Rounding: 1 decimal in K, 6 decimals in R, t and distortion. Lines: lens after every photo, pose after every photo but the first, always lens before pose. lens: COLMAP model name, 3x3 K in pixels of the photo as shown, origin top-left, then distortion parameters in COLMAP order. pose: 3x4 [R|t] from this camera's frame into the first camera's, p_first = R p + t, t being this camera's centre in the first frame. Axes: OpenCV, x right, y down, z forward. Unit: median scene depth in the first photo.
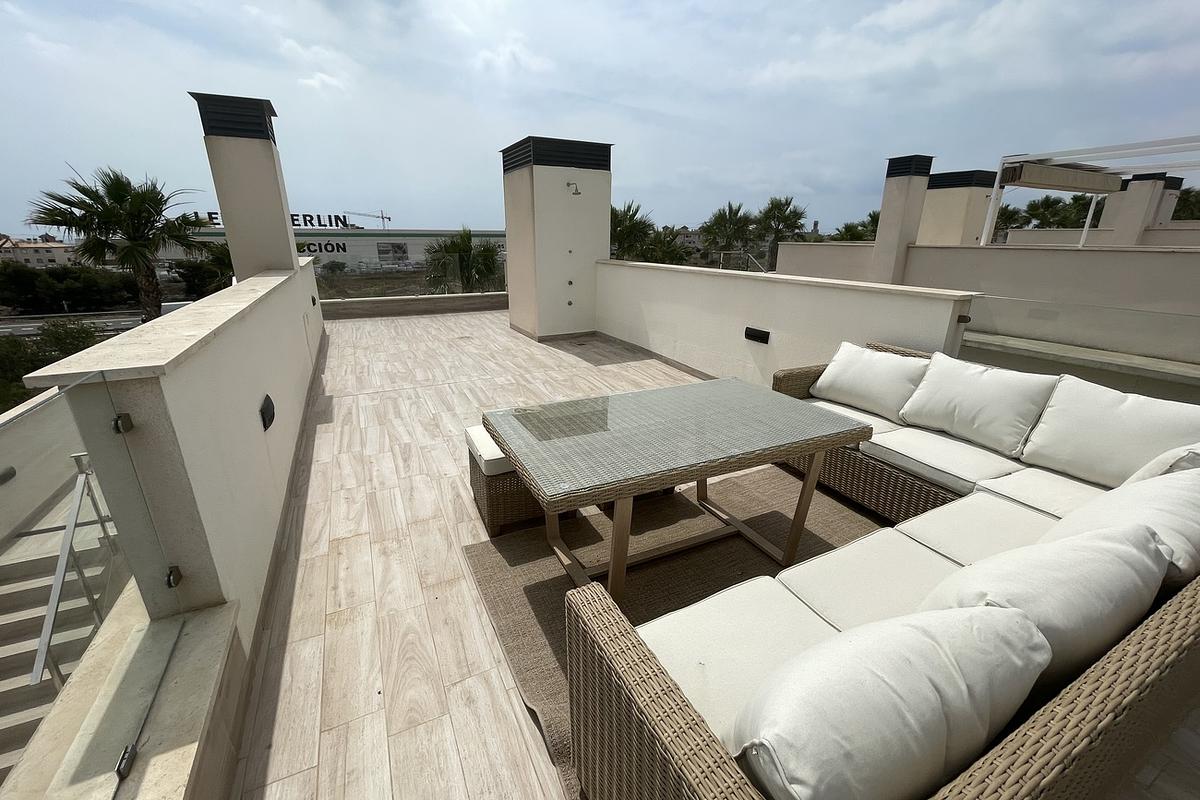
lens RADIAL K [[467.9, 0, 599.9], [0, 467.9, 397.9], [0, 0, 1]] dist [0.009842, 0.000227]
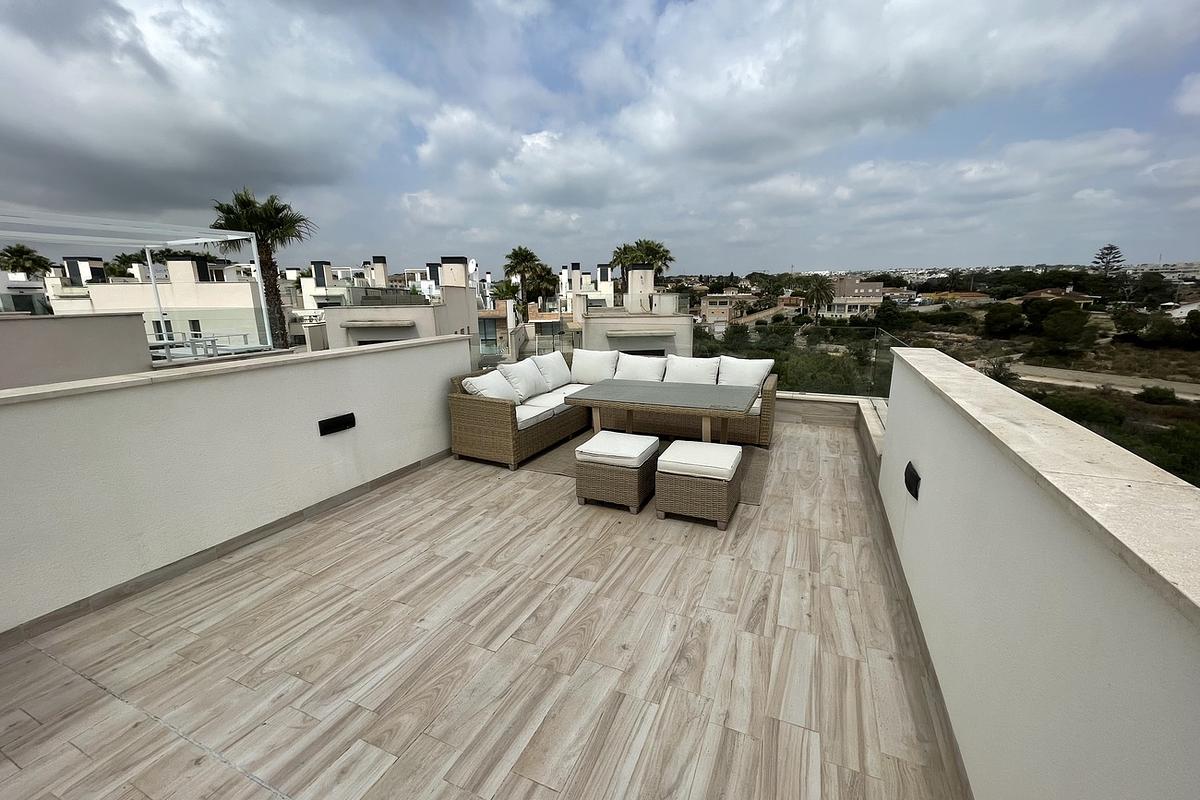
lens RADIAL K [[467.9, 0, 604.1], [0, 467.9, 377.2], [0, 0, 1]] dist [0.009842, 0.000227]
pose [[-0.621078, -0.135220, 0.771996, -0.729653], [0.265116, 0.890692, 0.369298, -0.488425], [-0.737547, 0.434031, -0.517341, 1.321200]]
